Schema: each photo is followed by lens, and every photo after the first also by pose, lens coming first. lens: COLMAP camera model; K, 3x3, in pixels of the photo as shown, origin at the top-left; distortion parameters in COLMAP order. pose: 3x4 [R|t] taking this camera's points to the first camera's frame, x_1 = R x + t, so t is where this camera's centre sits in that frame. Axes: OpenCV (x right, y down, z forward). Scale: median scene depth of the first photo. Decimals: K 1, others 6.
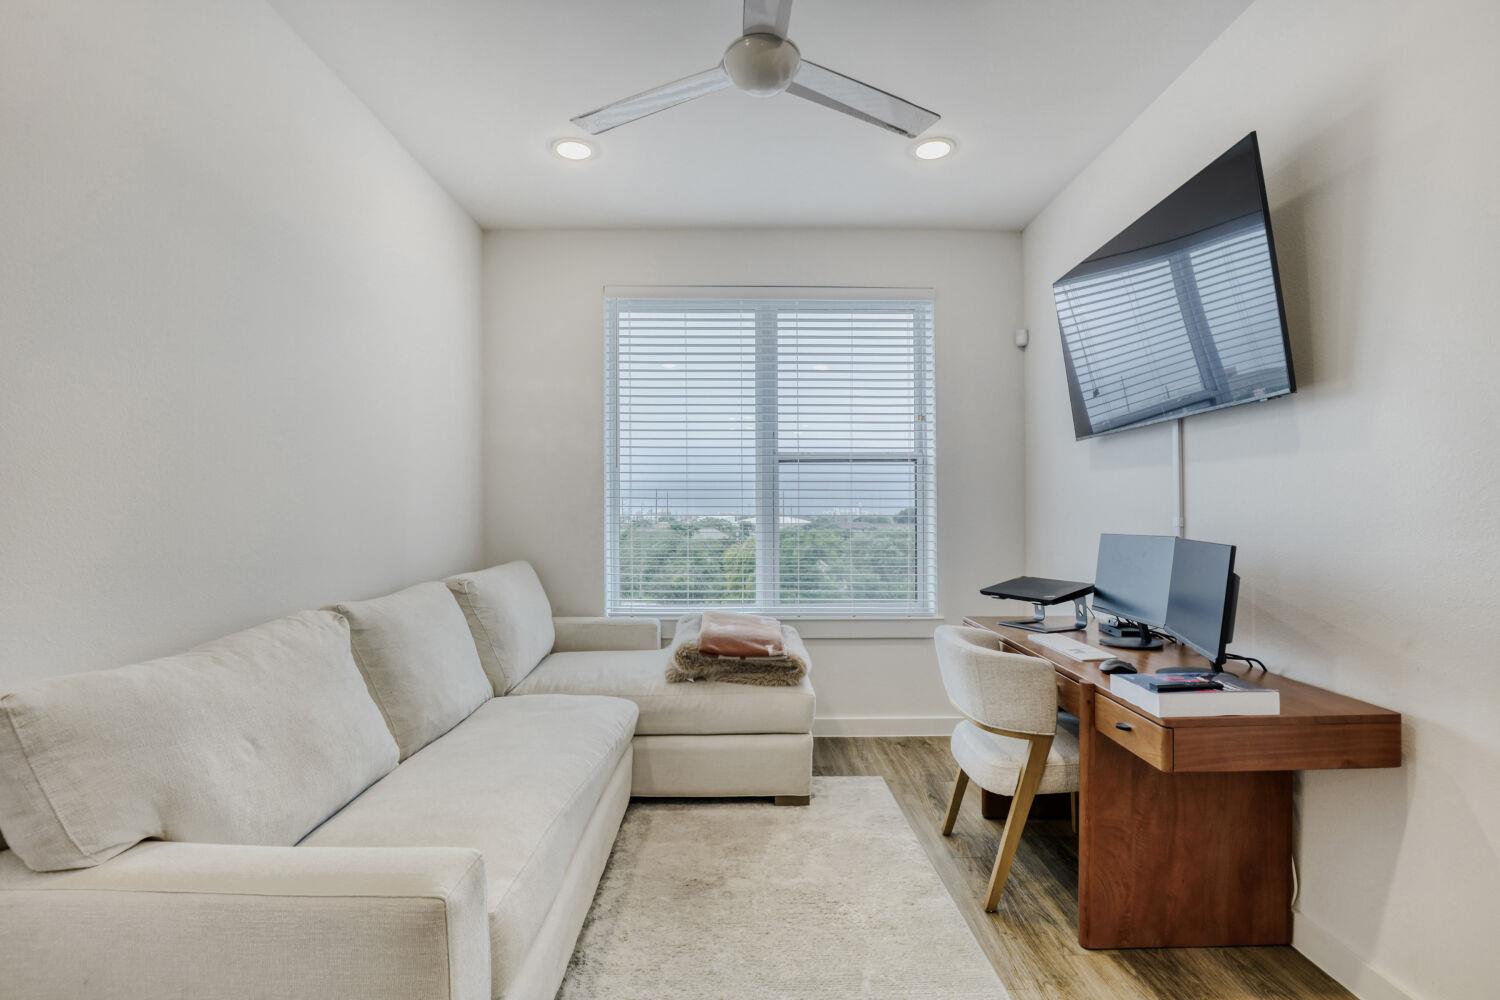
lens RADIAL K [[703.7, 0, 745.5], [0, 703.7, 508.4], [0, 0, 1]] dist [-0.013879, 0.003344]
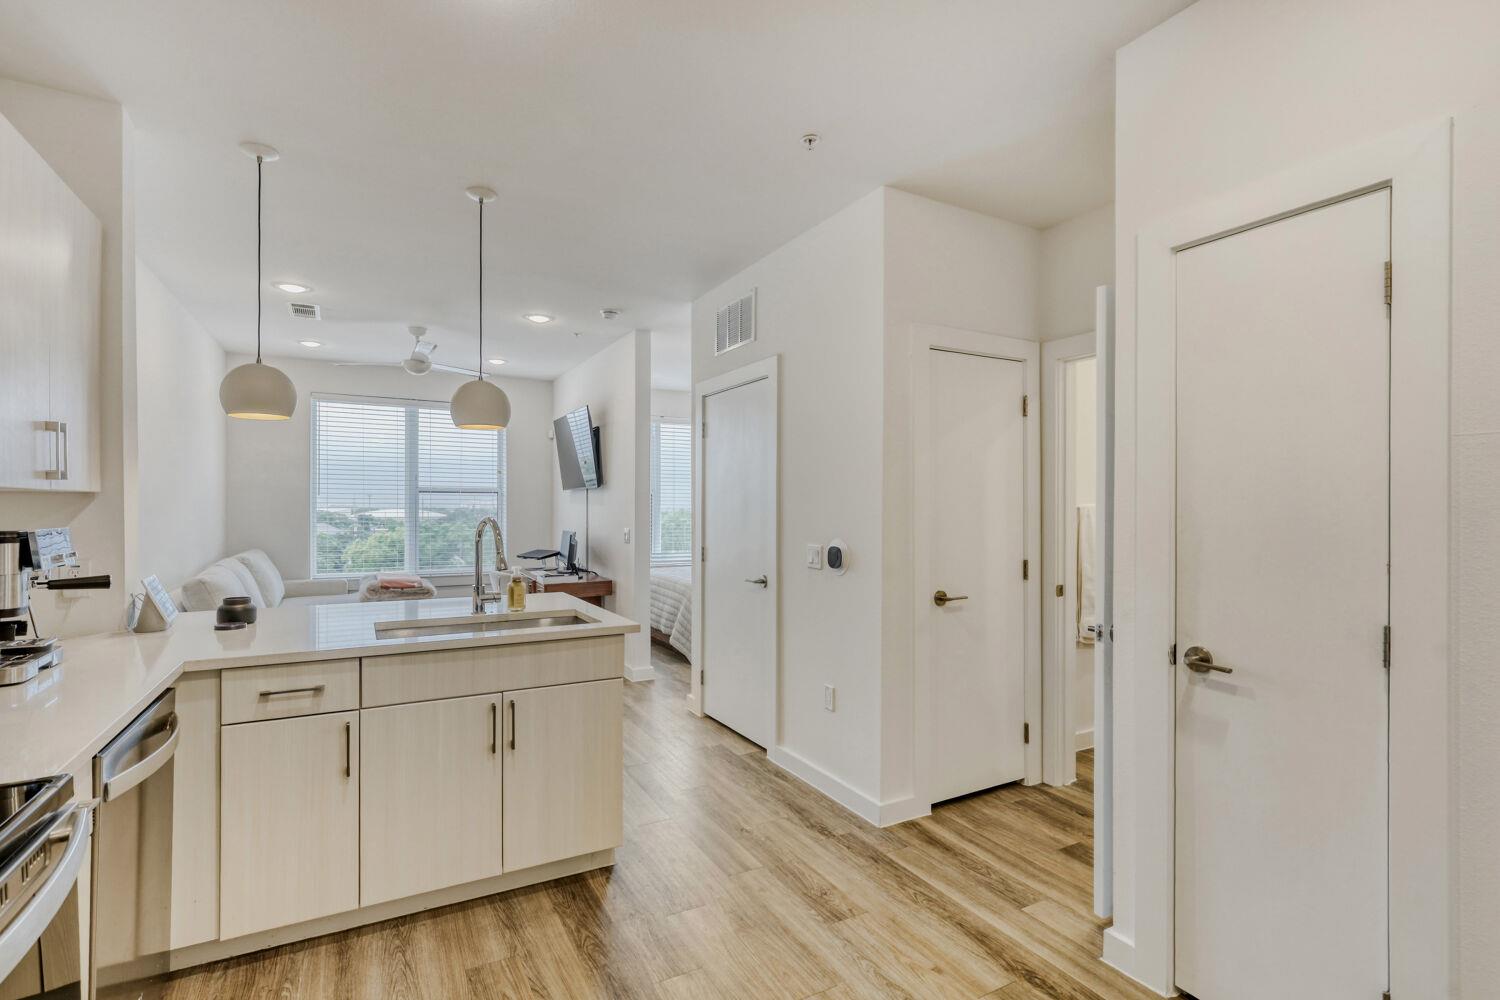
lens RADIAL K [[703.7, 0, 740.5], [0, 703.7, 502.6], [0, 0, 1]] dist [-0.013879, 0.003344]
pose [[0.881865, 0.009795, 0.471400, -0.107002], [-0.010144, 0.999947, -0.001800, -0.061883], [-0.471393, -0.003195, 0.881918, -1.404355]]
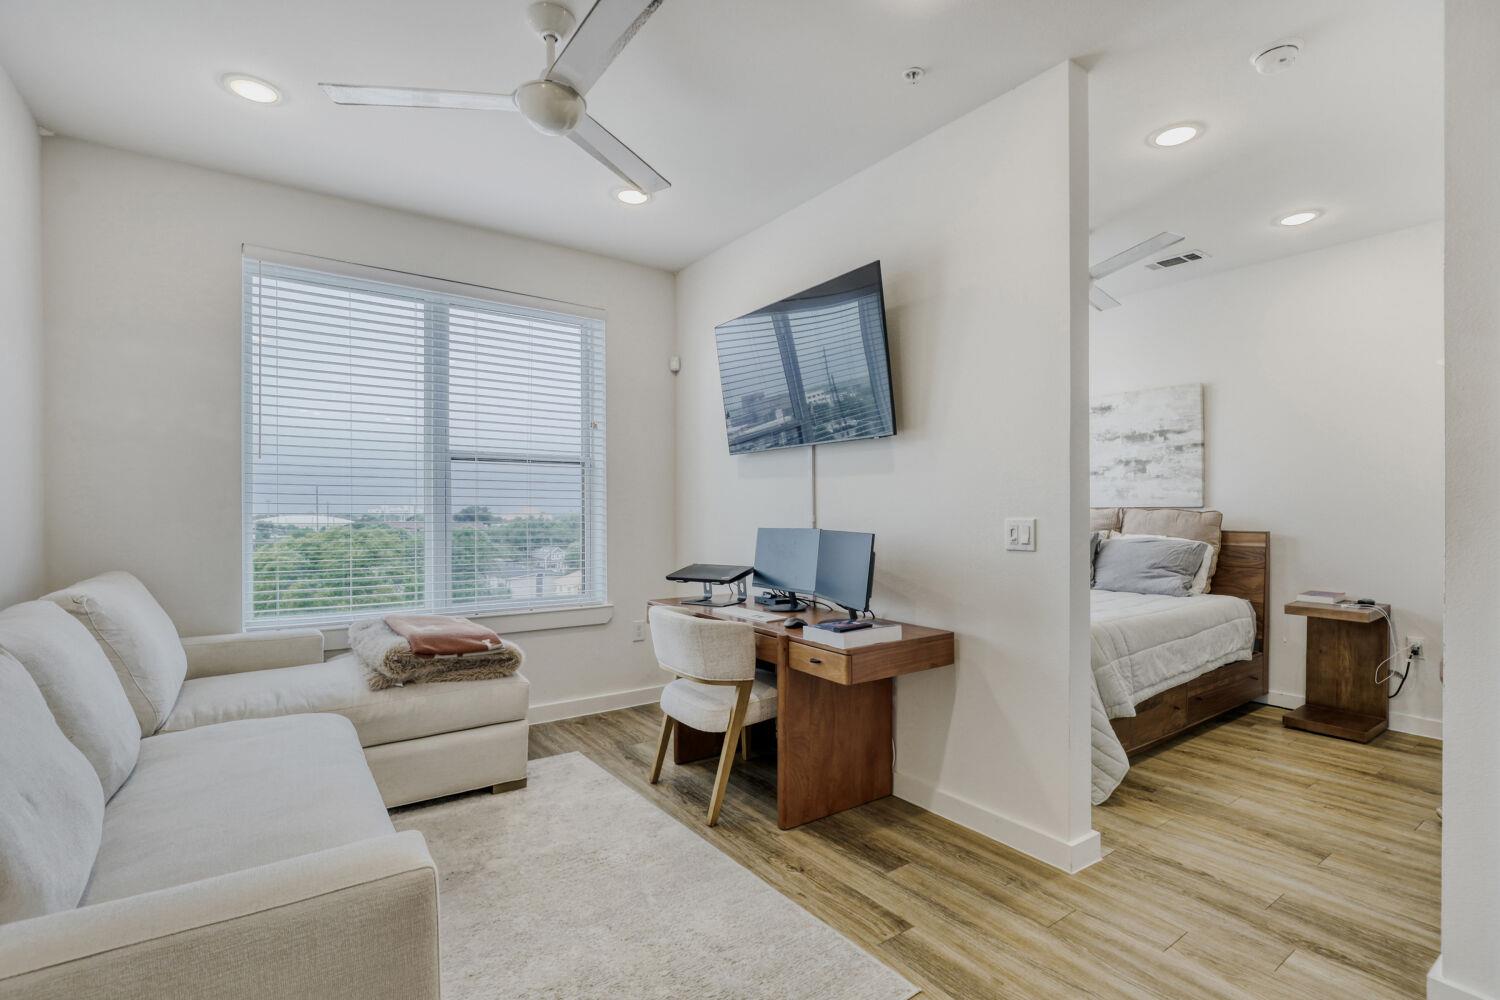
lens RADIAL K [[703.7, 0, 744.6], [0, 703.7, 505.7], [0, 0, 1]] dist [-0.013879, 0.003344]
pose [[0.822831, 0.006744, 0.568246, -0.242654], [-0.005515, 0.999977, -0.003882, 0.000111], [-0.568259, 0.000060, 0.822850, -0.059215]]
